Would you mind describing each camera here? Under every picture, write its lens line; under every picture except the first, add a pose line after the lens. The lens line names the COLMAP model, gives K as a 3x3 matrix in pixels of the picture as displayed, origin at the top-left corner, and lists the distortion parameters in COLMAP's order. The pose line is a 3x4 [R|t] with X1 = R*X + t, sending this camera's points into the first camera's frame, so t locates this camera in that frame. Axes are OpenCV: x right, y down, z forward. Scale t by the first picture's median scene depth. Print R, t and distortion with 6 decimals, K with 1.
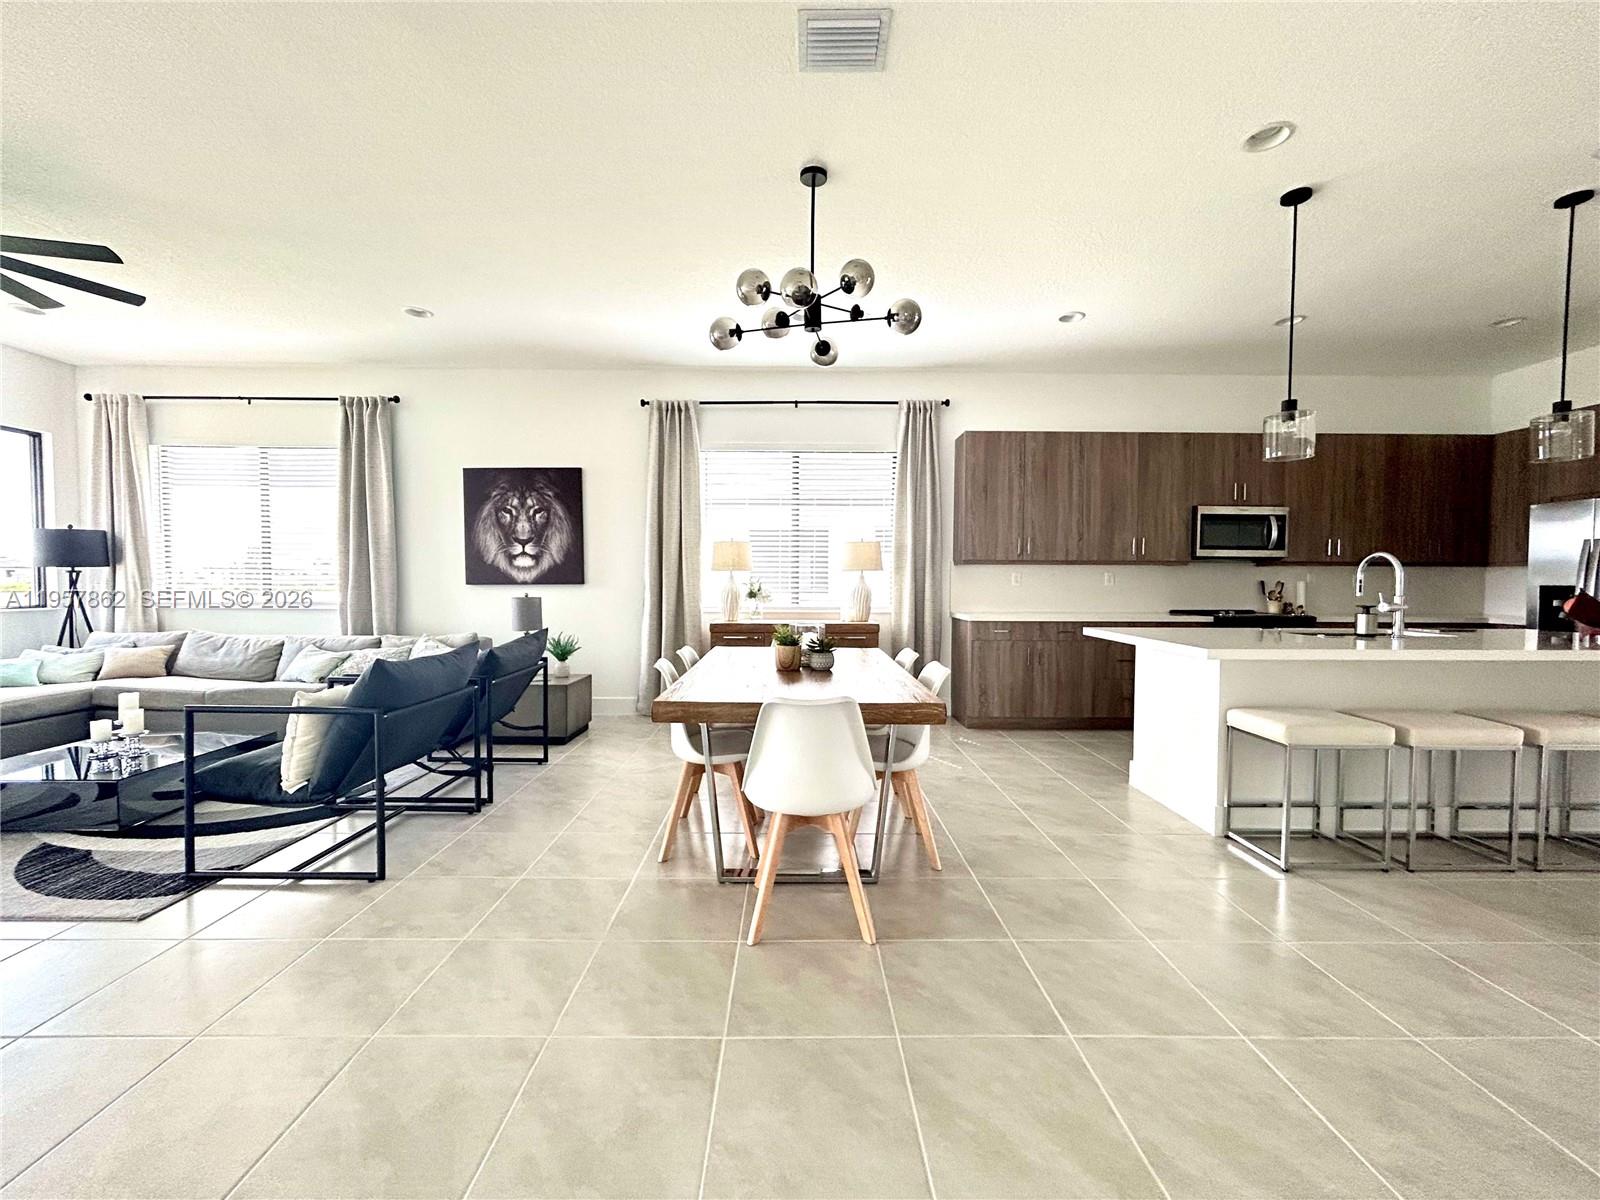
lens RADIAL K [[648.0, 0, 800.0], [0, 648.0, 600.0], [0, 0, 1]] dist [-0.000664, -0.000194]
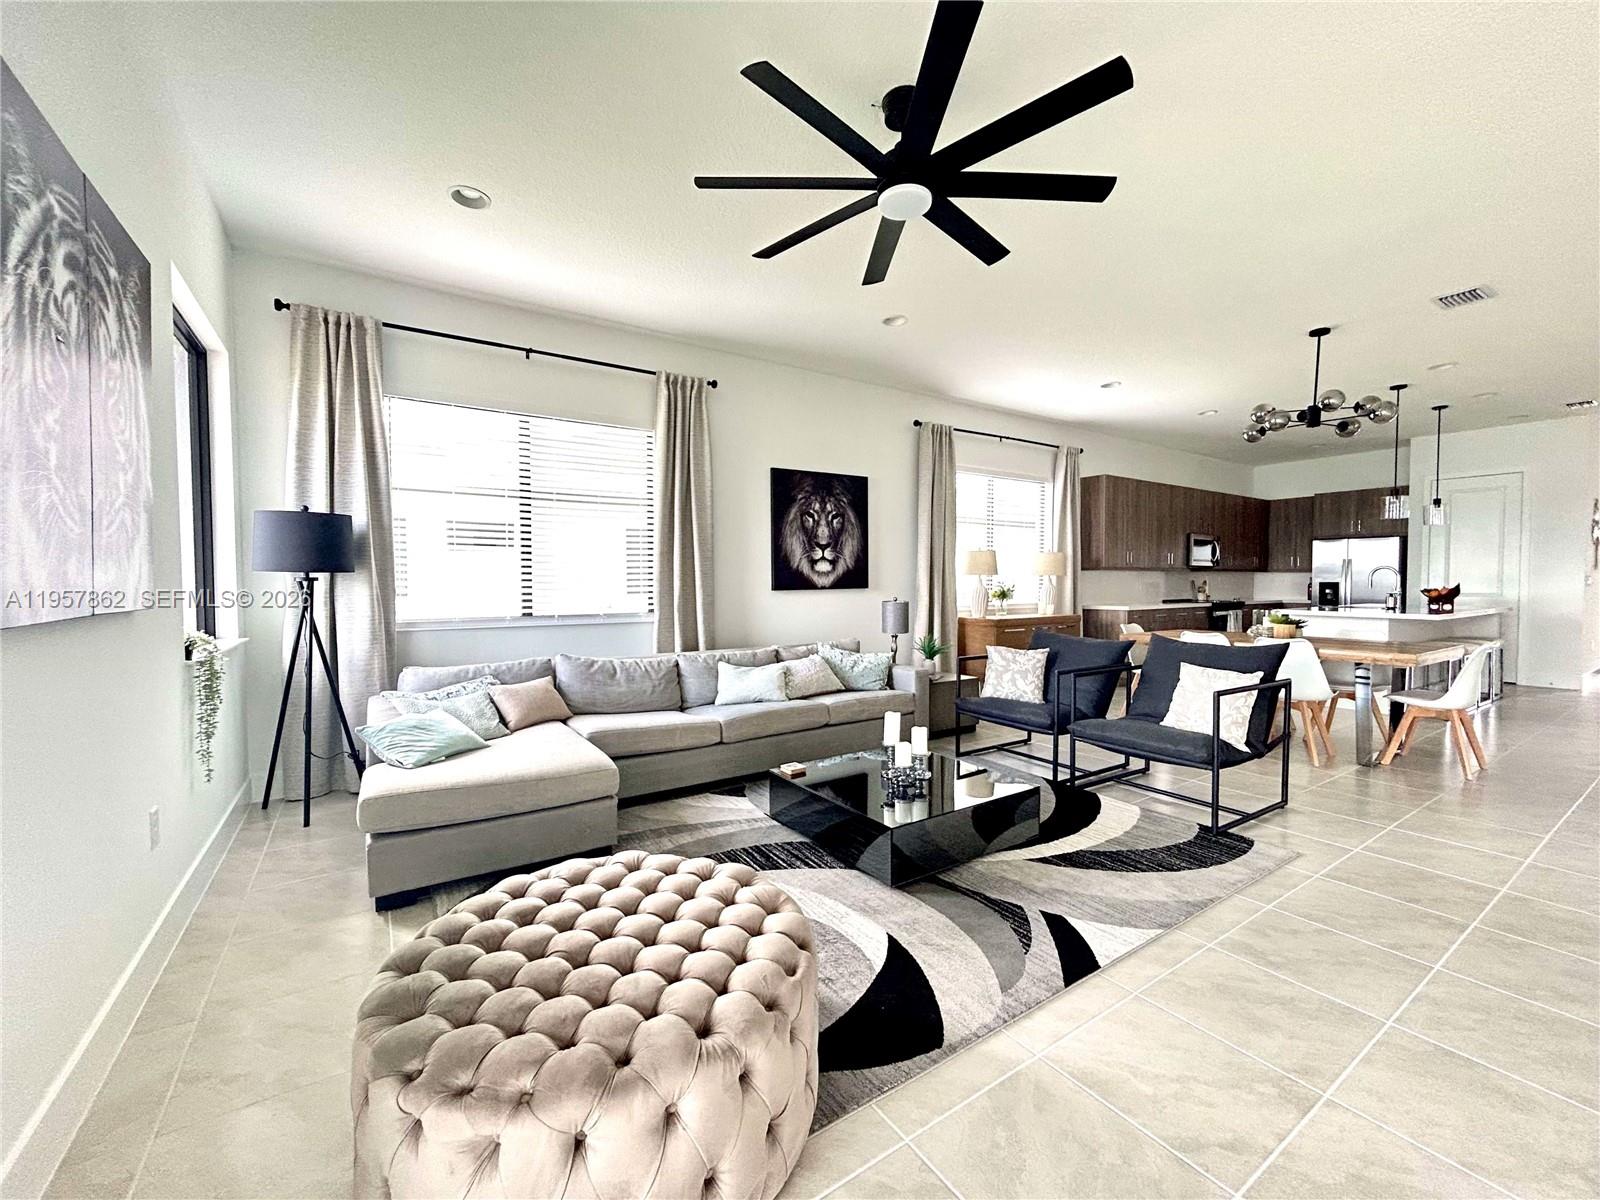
lens RADIAL K [[648.0, 0, 800.0], [0, 648.0, 600.0], [0, 0, 1]] dist [-0.000664, -0.000194]
pose [[0.839200, -0.023278, 0.543324, -1.310528], [0.023080, 0.999708, 0.007182, -0.020594], [-0.543332, 0.006513, 0.839492, 0.238809]]
